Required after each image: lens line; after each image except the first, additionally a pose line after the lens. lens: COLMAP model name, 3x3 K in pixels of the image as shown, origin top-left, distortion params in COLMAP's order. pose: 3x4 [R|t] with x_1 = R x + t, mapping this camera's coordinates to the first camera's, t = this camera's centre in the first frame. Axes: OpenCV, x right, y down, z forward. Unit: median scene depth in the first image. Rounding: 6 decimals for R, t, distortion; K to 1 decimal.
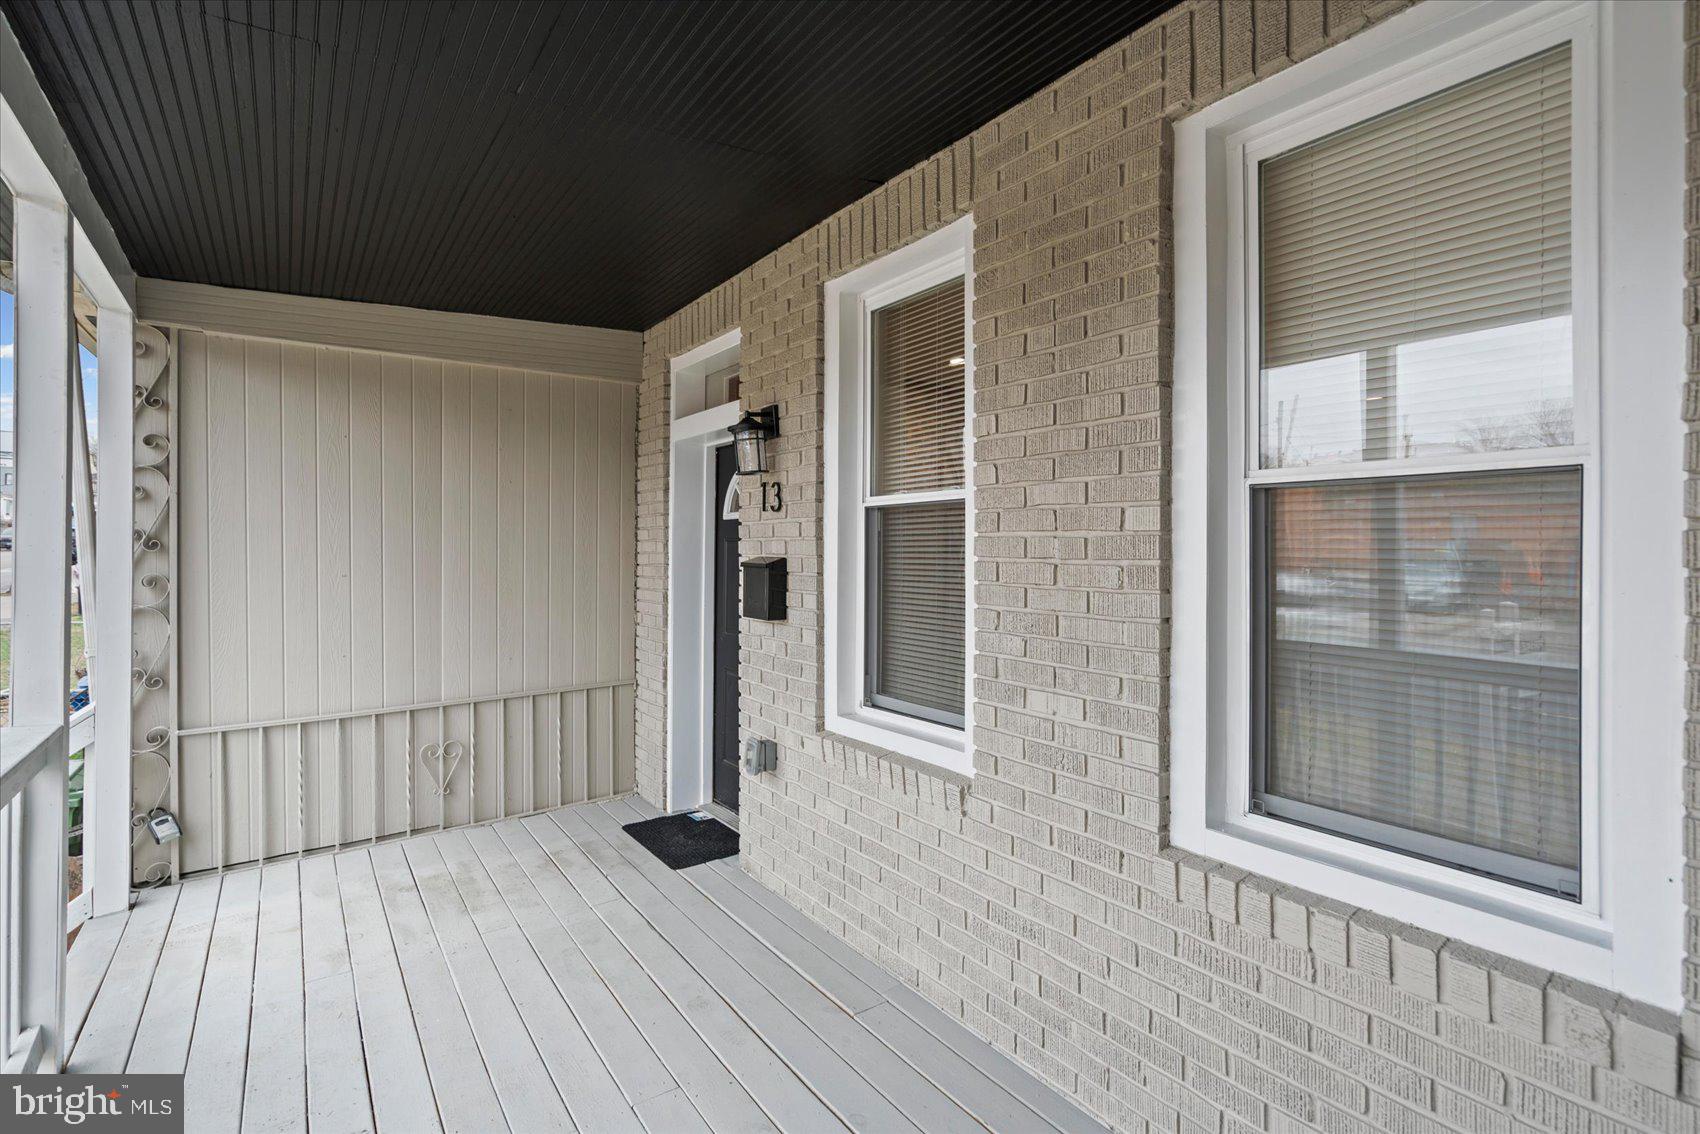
lens RADIAL K [[857.8, 0, 851.5], [0, 857.8, 535.2], [0, 0, 1]] dist [0.004334, 0.000668]
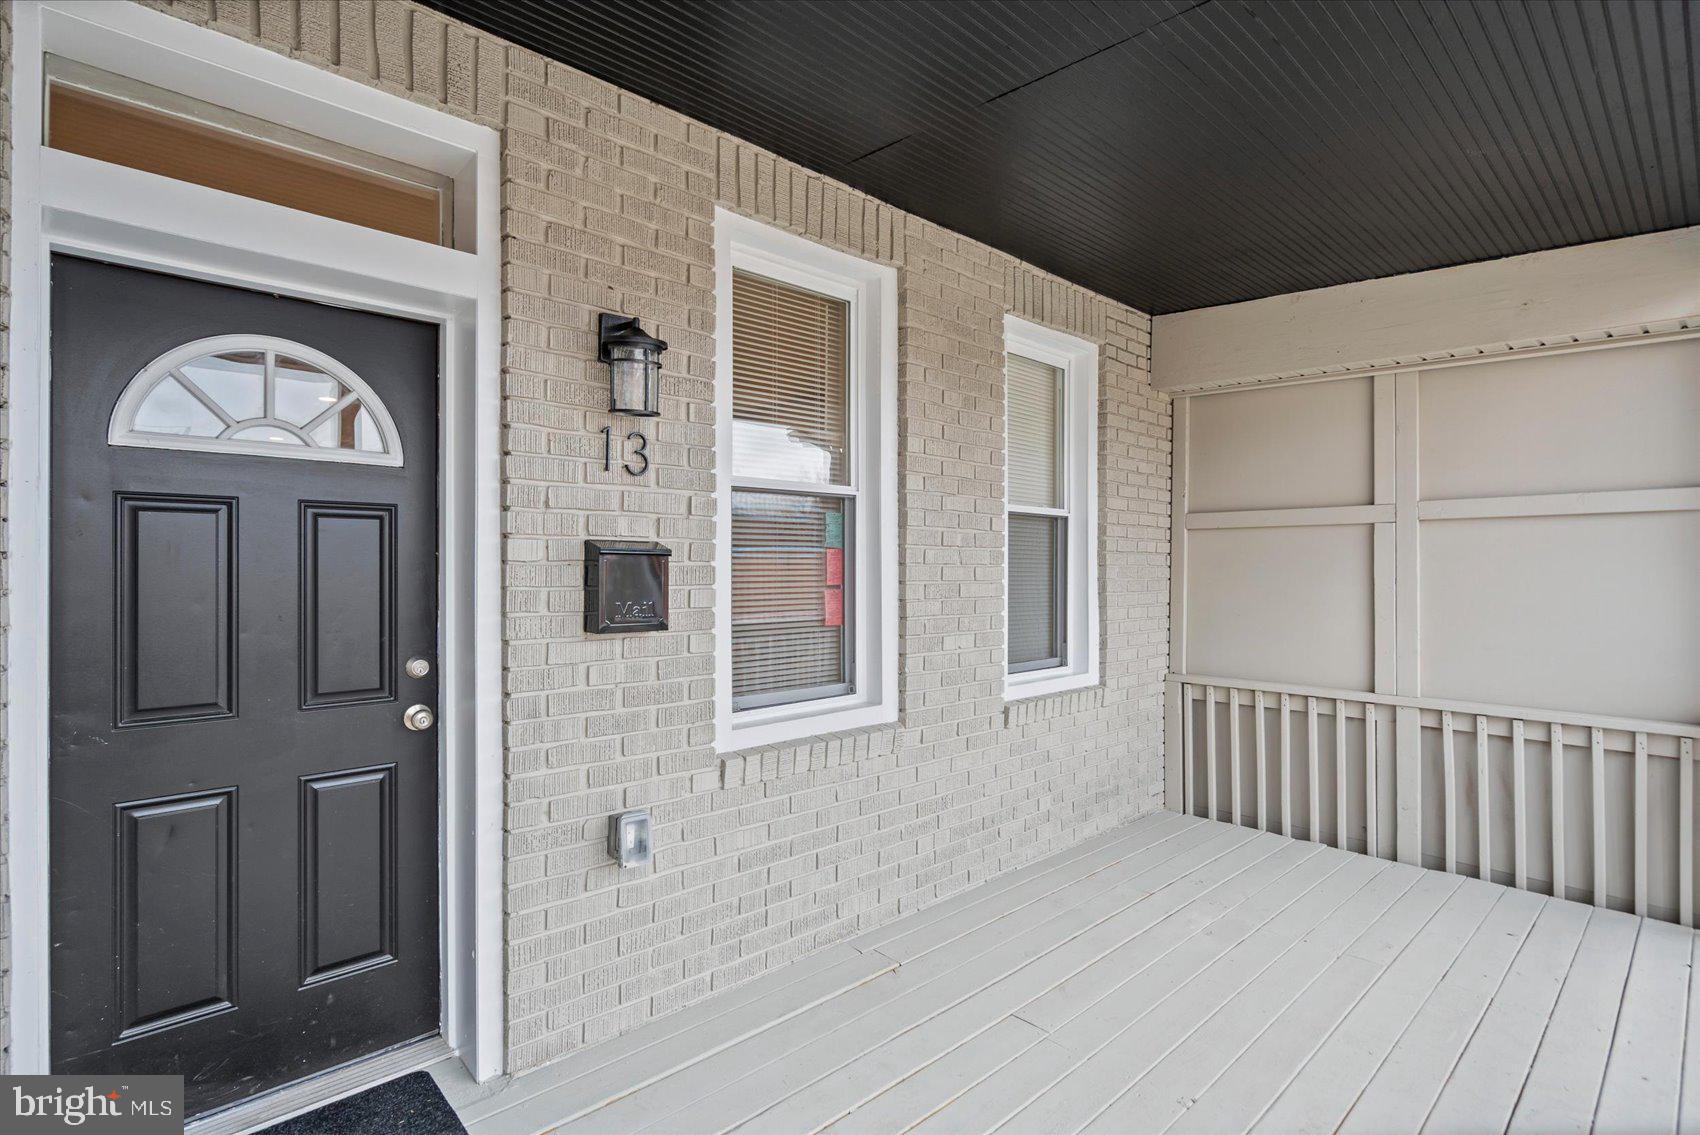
lens RADIAL K [[805.9, 0, 850.3], [0, 805.9, 578.9], [0, 0, 1]] dist [0.009515, -0.000197]
pose [[-0.159497, -0.002085, 0.987196, -0.969777], [-0.001191, 0.999997, 0.001920, 0.069646], [-0.987198, -0.000870, -0.159499, 1.198258]]
